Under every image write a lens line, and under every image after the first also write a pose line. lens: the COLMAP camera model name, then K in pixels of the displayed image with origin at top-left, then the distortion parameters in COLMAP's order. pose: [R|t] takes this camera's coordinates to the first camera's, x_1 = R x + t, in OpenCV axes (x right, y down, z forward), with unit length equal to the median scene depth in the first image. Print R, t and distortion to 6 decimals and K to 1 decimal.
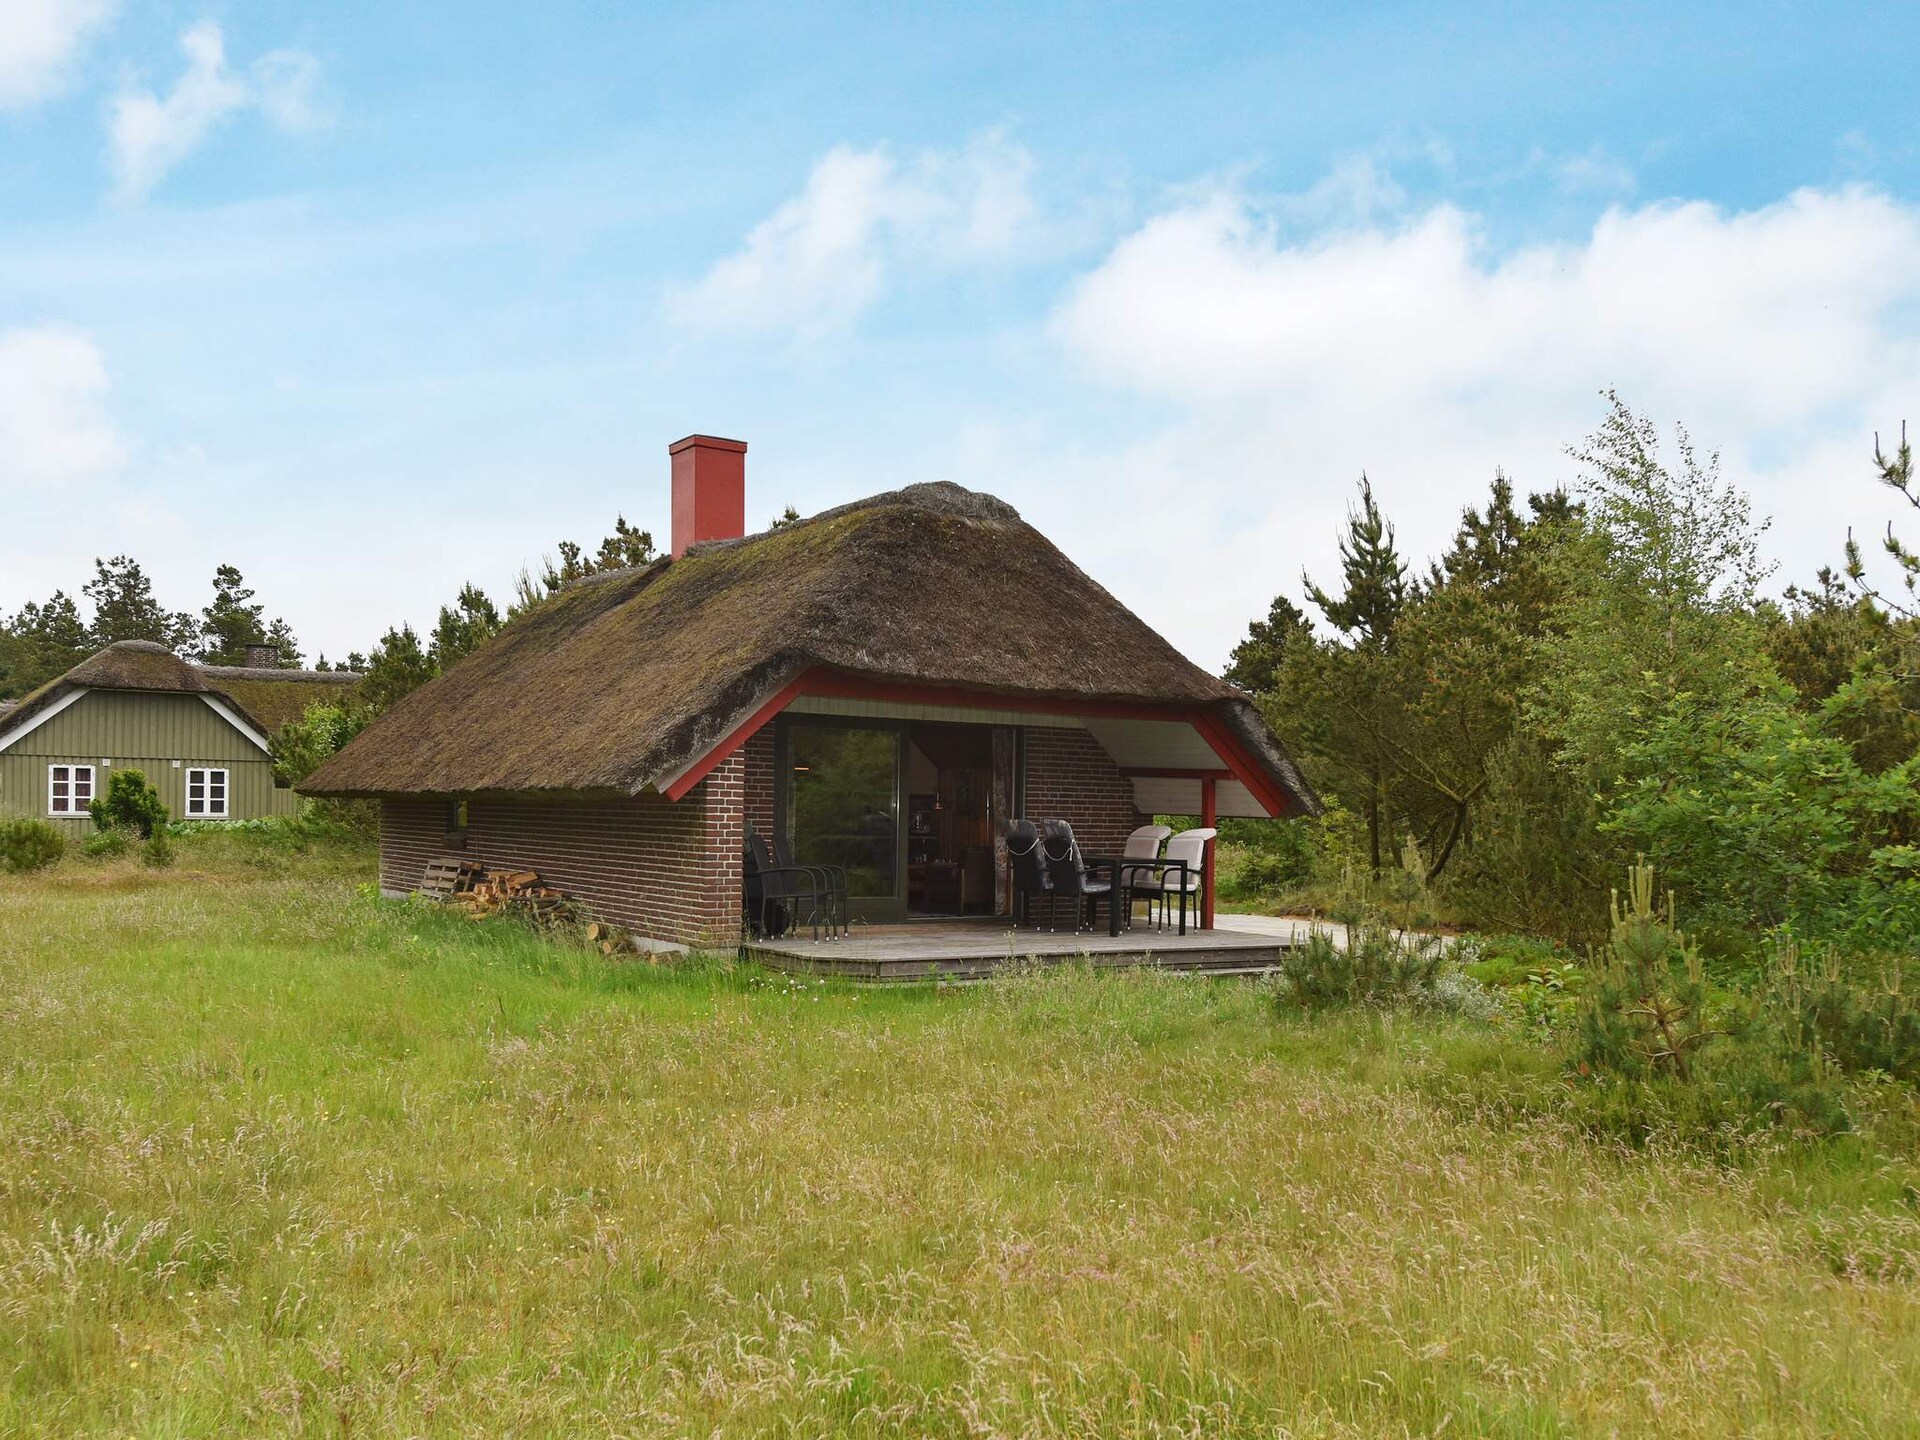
lens RADIAL K [[1638.7, 0, 960.0], [0, 1638.7, 720.0], [0, 0, 1]] dist [0.006122, 0.000605]
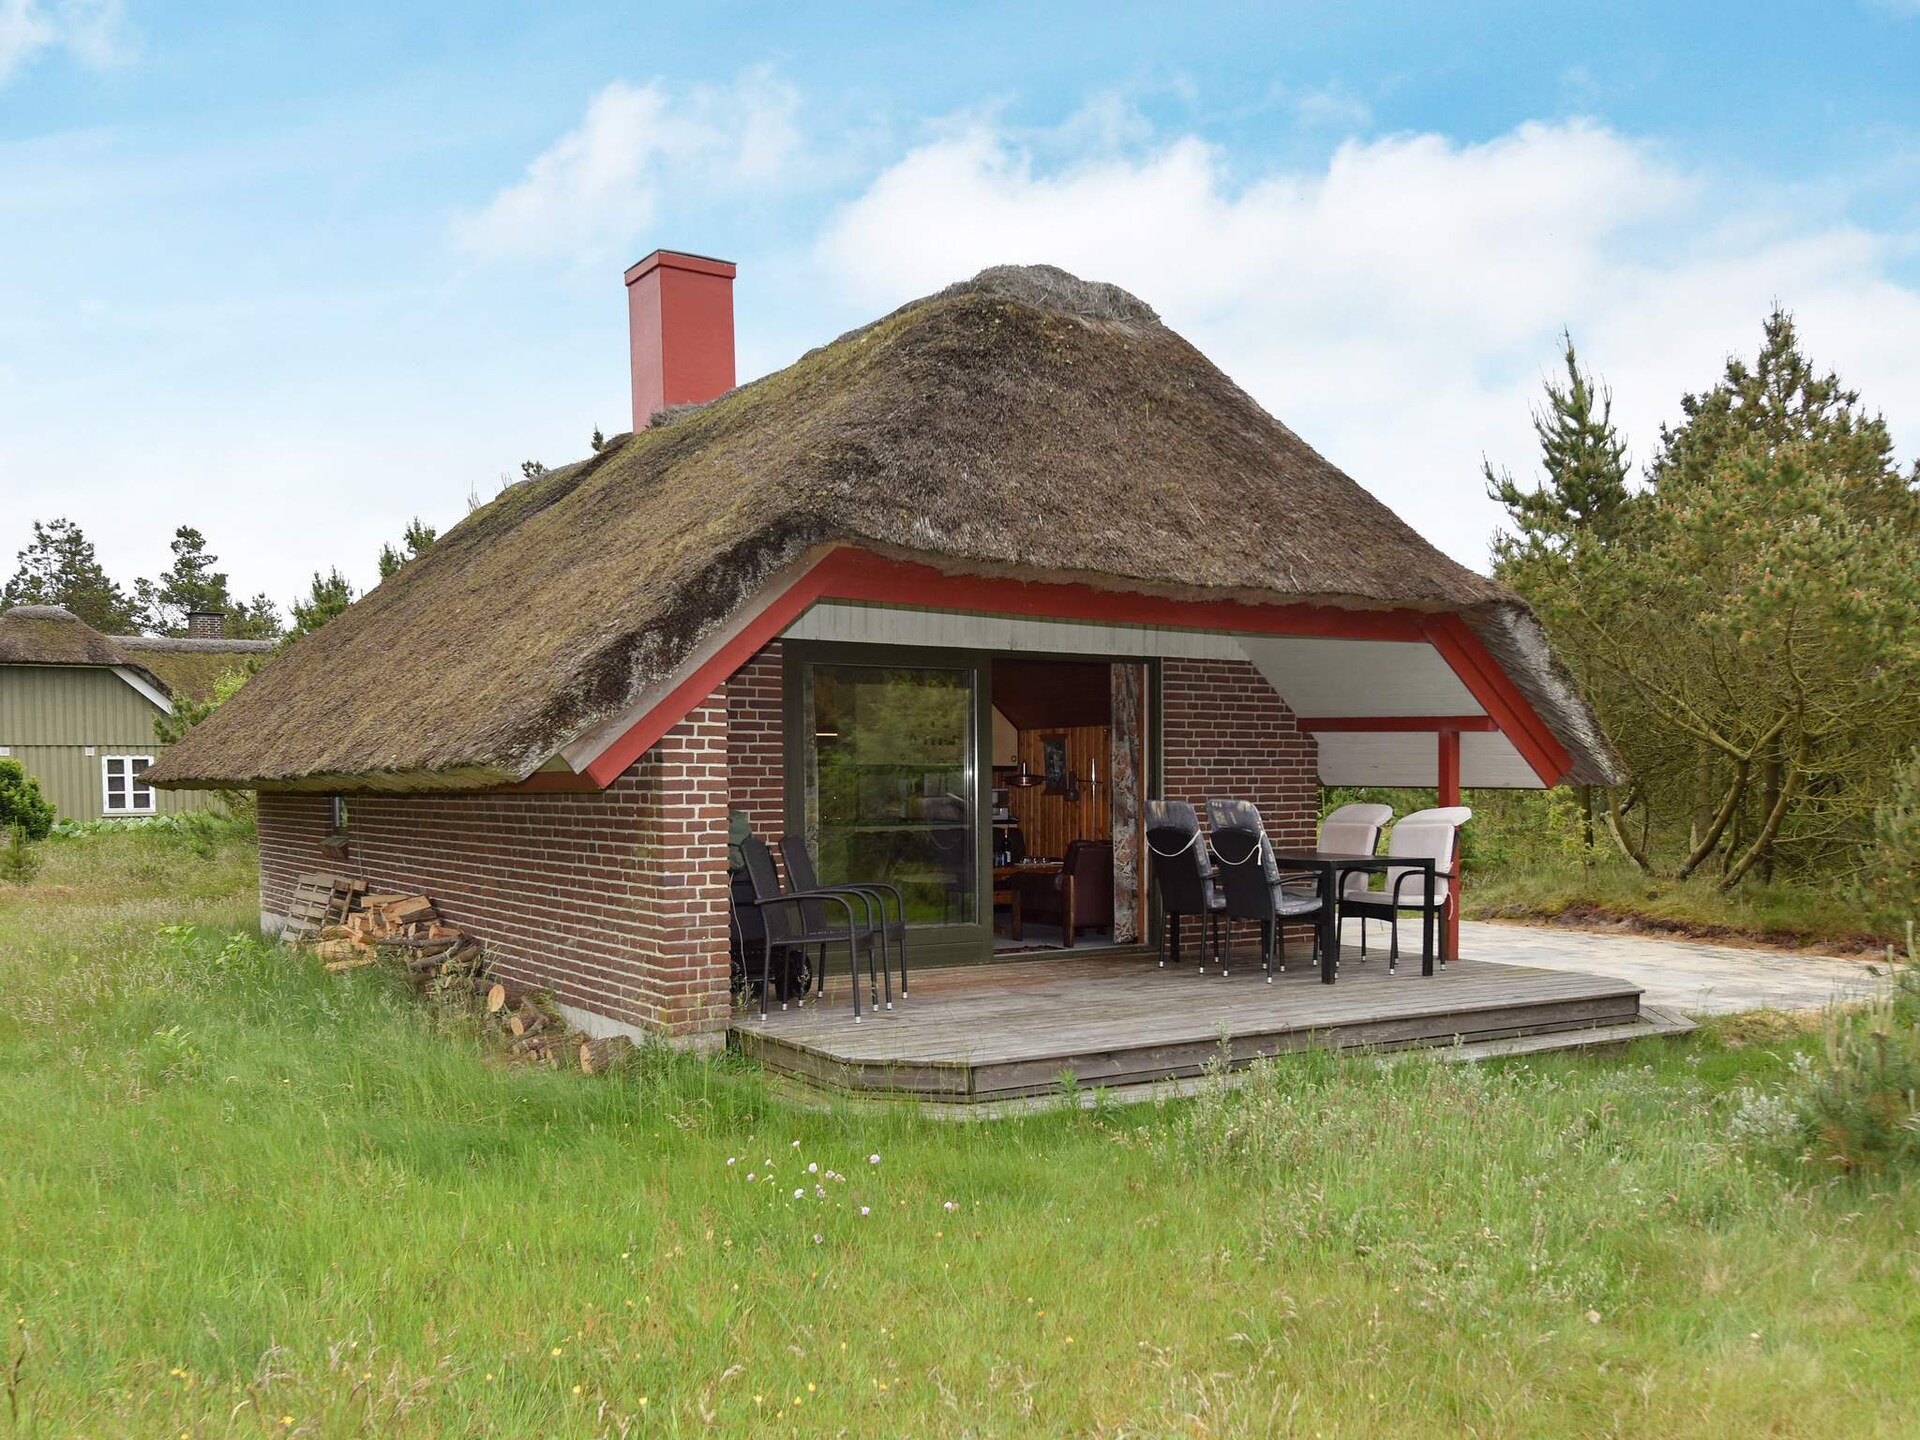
lens RADIAL K [[1638.7, 0, 960.0], [0, 1638.7, 720.0], [0, 0, 1]] dist [0.006122, 0.000605]
pose [[0.999548, -0.024383, -0.017564, -0.033953], [0.024674, 0.999559, 0.016543, 0.017295], [0.017153, -0.016969, 0.999709, 0.370969]]
